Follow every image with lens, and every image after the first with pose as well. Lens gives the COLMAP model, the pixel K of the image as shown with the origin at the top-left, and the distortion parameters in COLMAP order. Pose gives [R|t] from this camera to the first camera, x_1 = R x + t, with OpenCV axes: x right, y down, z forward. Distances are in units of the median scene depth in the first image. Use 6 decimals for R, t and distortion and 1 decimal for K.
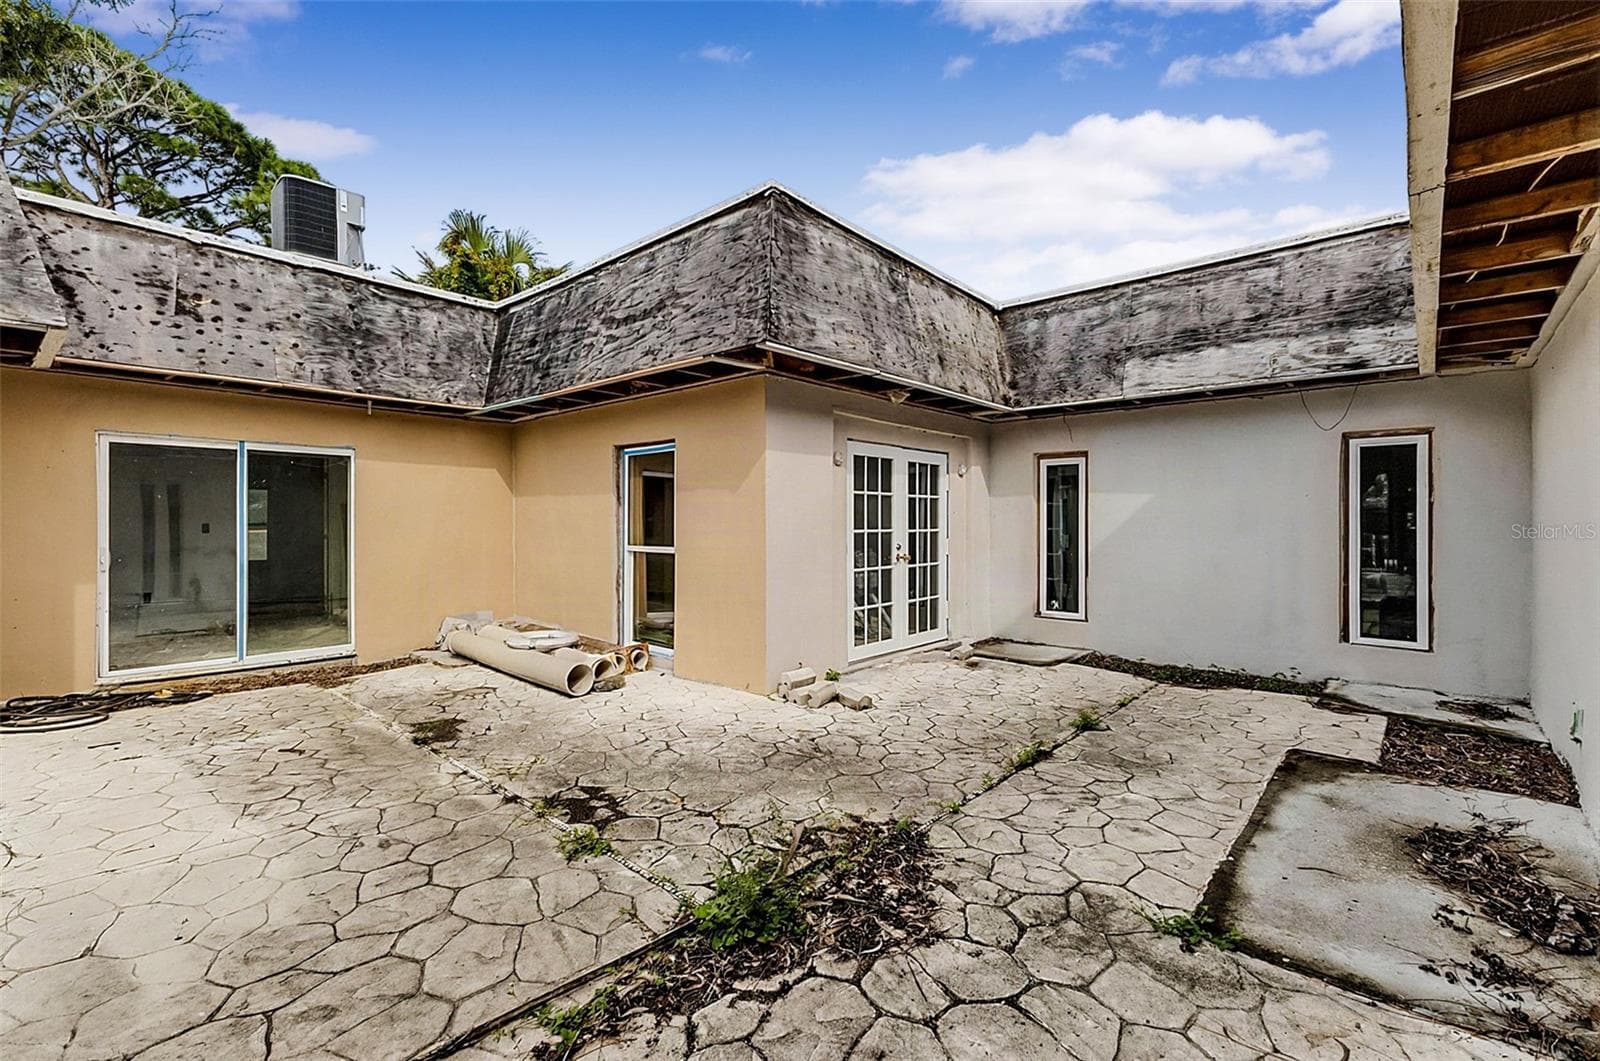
lens RADIAL K [[677.4, 0, 804.7], [0, 677.4, 520.8], [0, 0, 1]] dist [0.000017, -0.000446]
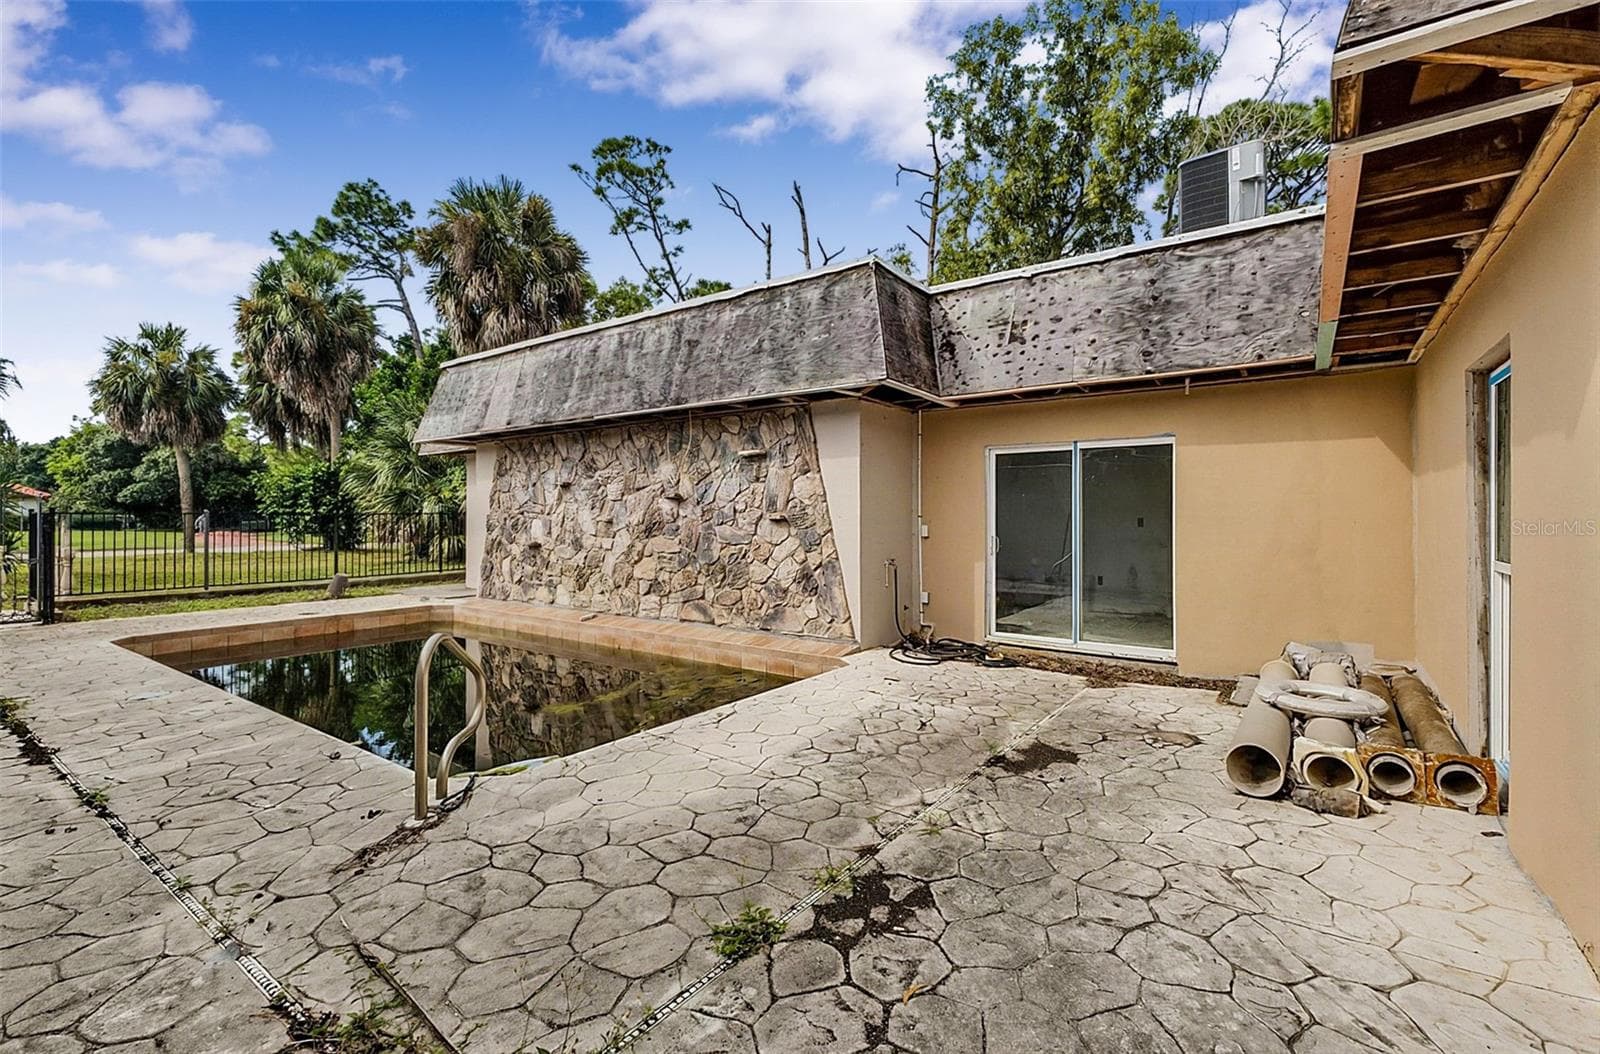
lens RADIAL K [[684.5, 0, 807.9], [0, 684.5, 513.7], [0, 0, 1]] dist [0.005484, -0.001281]
pose [[0.113250, -0.005352, -0.993552, 0.237216], [0.002702, 0.999983, -0.005079, 0.002811], [0.993563, -0.002110, 0.113263, 0.506509]]
